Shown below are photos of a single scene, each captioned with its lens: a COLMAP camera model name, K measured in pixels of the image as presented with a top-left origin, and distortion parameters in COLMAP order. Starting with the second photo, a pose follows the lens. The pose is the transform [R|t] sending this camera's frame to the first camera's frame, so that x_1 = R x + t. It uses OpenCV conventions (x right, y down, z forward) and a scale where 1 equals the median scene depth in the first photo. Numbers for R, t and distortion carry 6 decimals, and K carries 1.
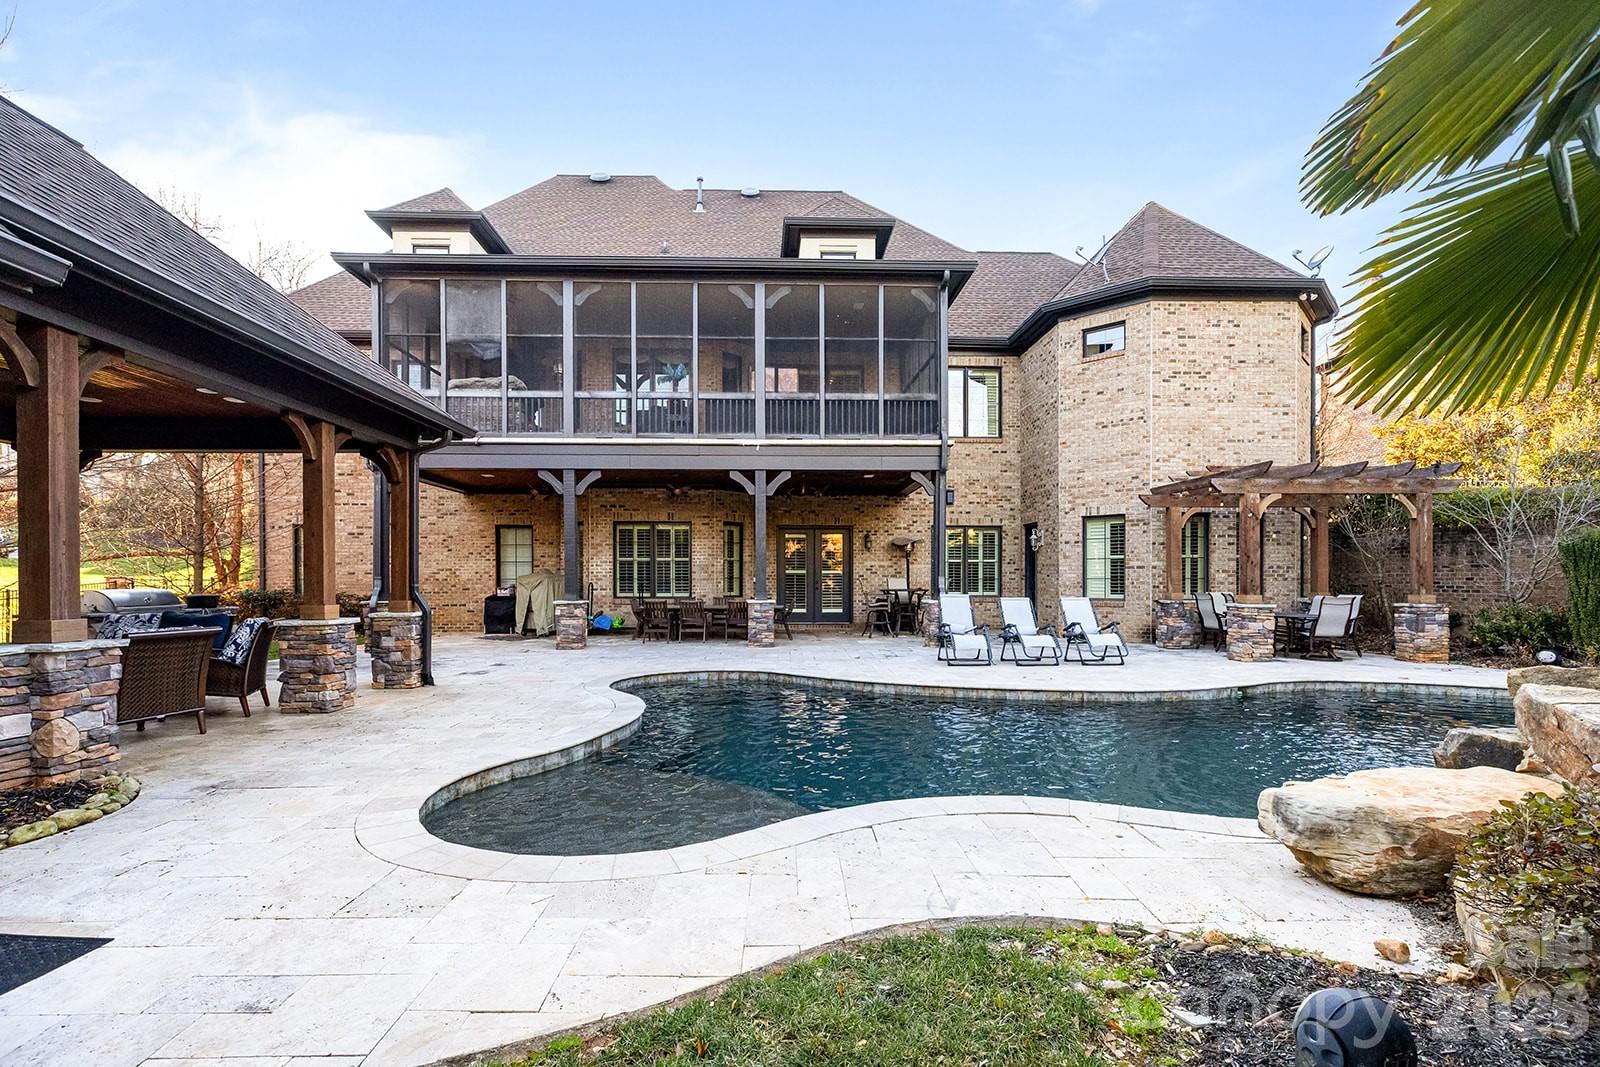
lens RADIAL K [[755.5, 0, 797.3], [0, 755.5, 576.0], [0, 0, 1]] dist [0.001325, 0.000275]
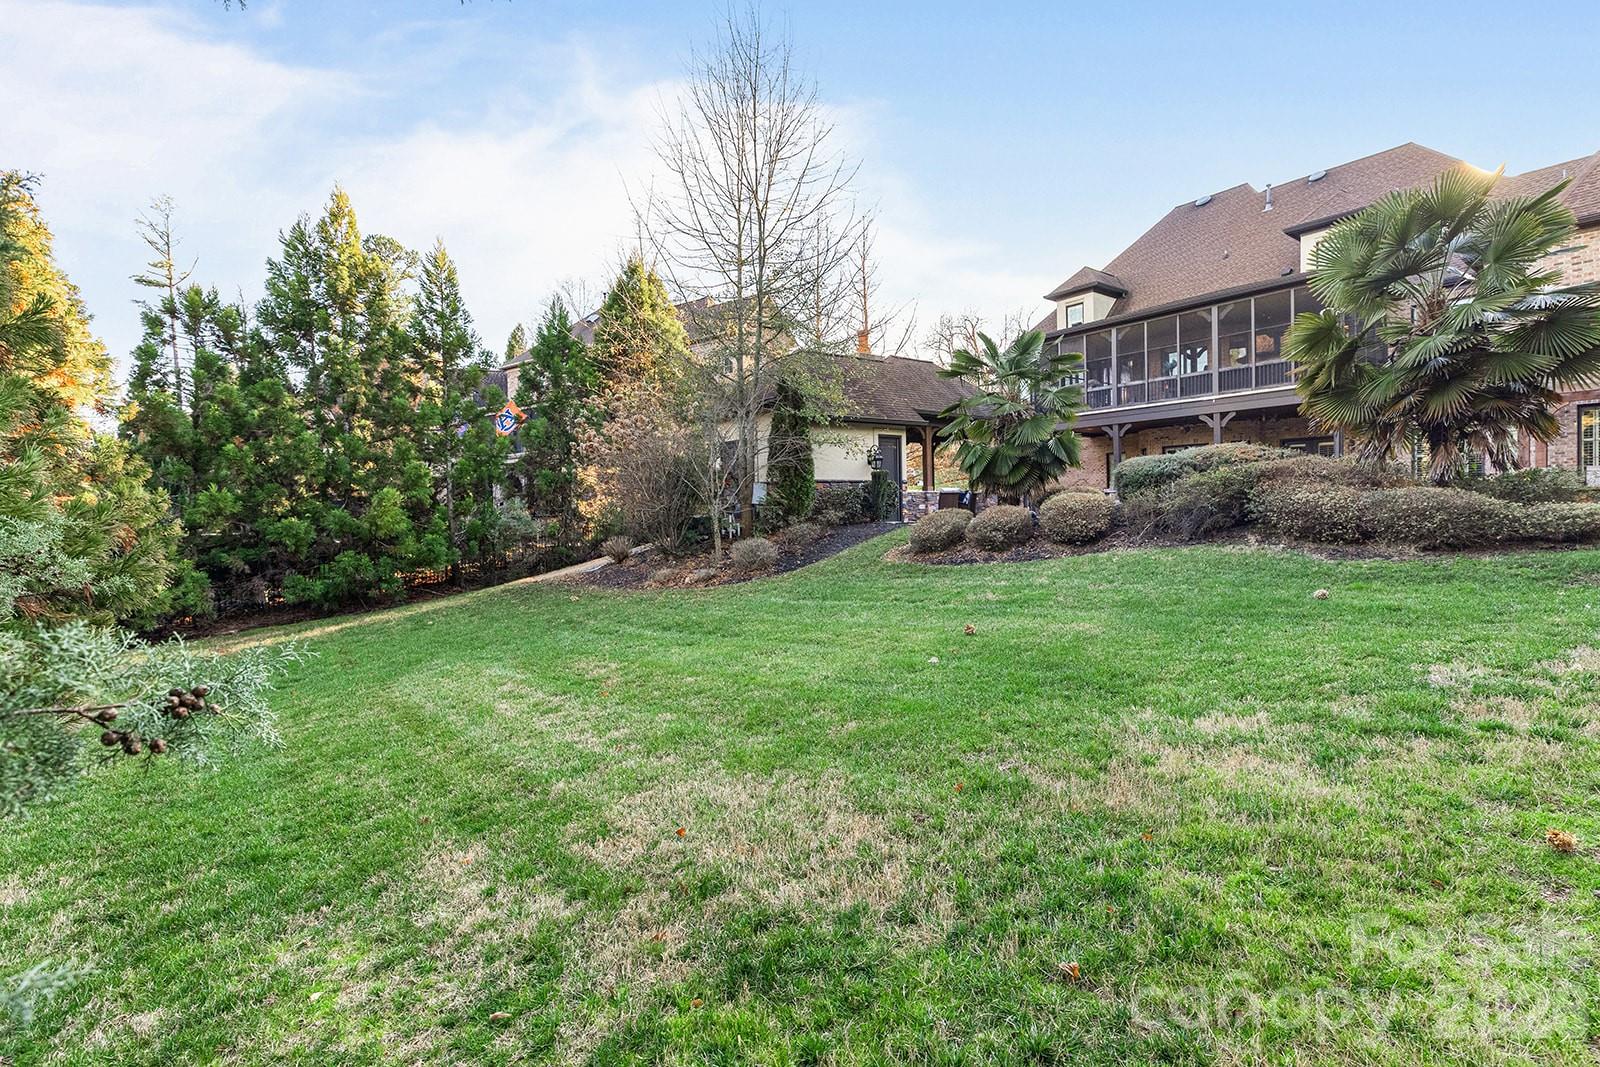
lens RADIAL K [[743.0, 0, 800.0], [0, 743.0, 533.5], [0, 0, 1]] dist [0.000041, 0.000008]
pose [[0.581481, 0.011682, -0.813476, 0.802720], [0.022140, 0.999299, 0.030176, 0.068458], [0.813258, -0.035558, 0.580815, -0.811918]]
